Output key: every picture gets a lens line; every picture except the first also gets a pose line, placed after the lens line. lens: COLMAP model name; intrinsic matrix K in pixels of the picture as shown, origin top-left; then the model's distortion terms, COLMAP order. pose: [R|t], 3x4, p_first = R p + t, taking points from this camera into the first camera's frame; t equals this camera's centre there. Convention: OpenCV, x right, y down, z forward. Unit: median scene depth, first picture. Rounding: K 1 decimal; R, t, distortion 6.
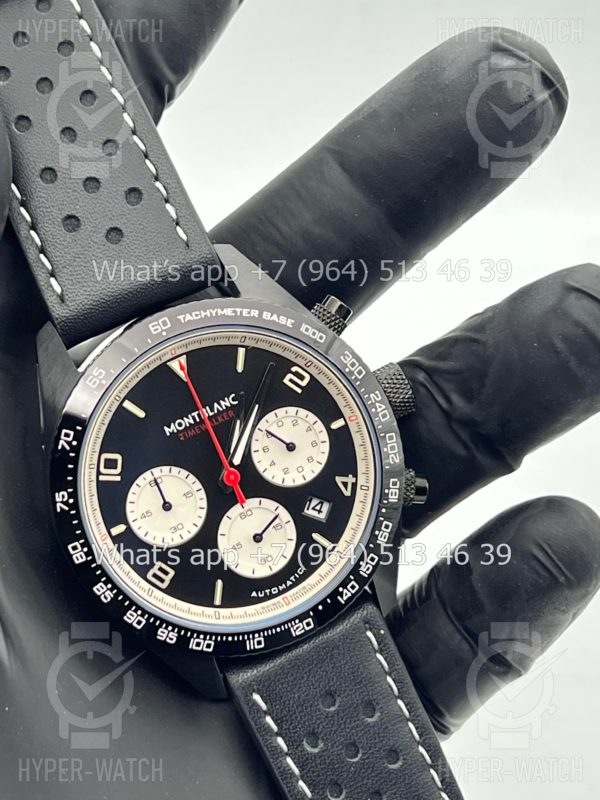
lens RADIAL K [[1819.0, 0, 278.8], [0, 1819.0, 387.6], [0, 0, 1]] dist [0.212354, 0.000000]
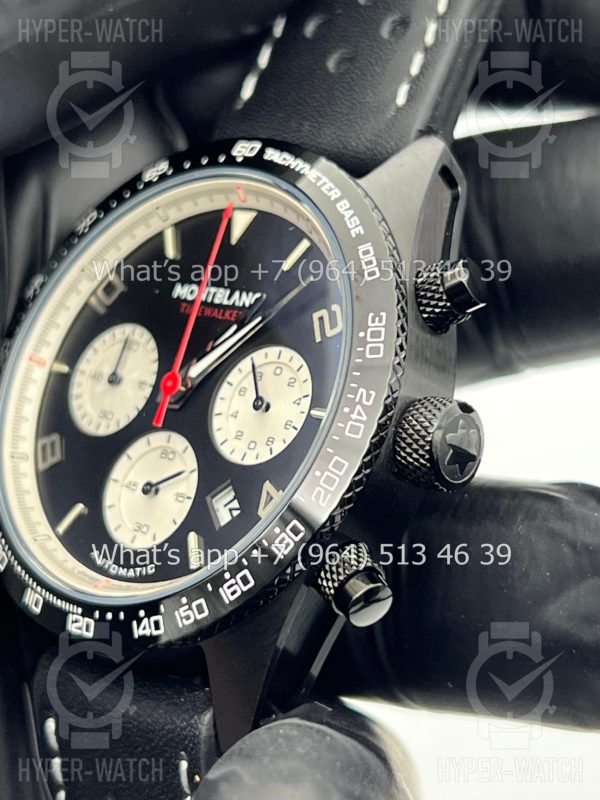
lens RADIAL K [[1819.0, 0, 292.4], [0, 1819.0, 401.8], [0, 0, 1]] dist [0.212354, 0.000000]
pose [[0.420568, 0.429226, -0.799305, 0.520316], [-0.625049, 0.775650, 0.087643, -0.030895], [0.657599, 0.462744, 0.594501, 0.635283]]
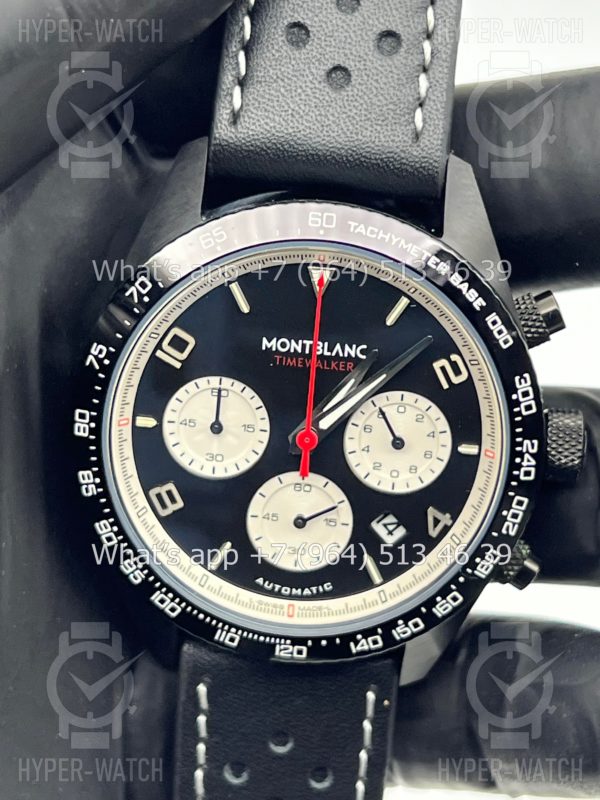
lens RADIAL K [[1819.0, 0, 279.6], [0, 1819.0, 377.1], [0, 0, 1]] dist [0.212354, 0.000000]
pose [[0.851061, 0.514605, -0.104297, 0.029578], [-0.493742, 0.851923, 0.174488, -0.098345], [0.178645, -0.097004, 0.979120, 0.260076]]
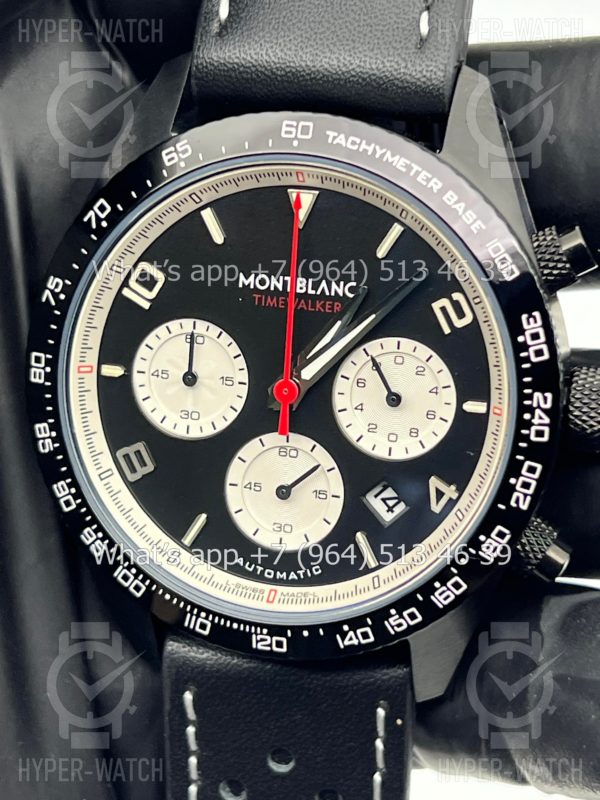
lens RADIAL K [[1819.0, 0, 300.0], [0, 1819.0, 392.2], [0, 0, 1]] dist [0.212354, 0.000000]
pose [[0.793766, 0.513570, -0.325856, 0.189462], [-0.479539, 0.857988, 0.184116, -0.072371], [0.374137, 0.010116, 0.927318, 0.395288]]
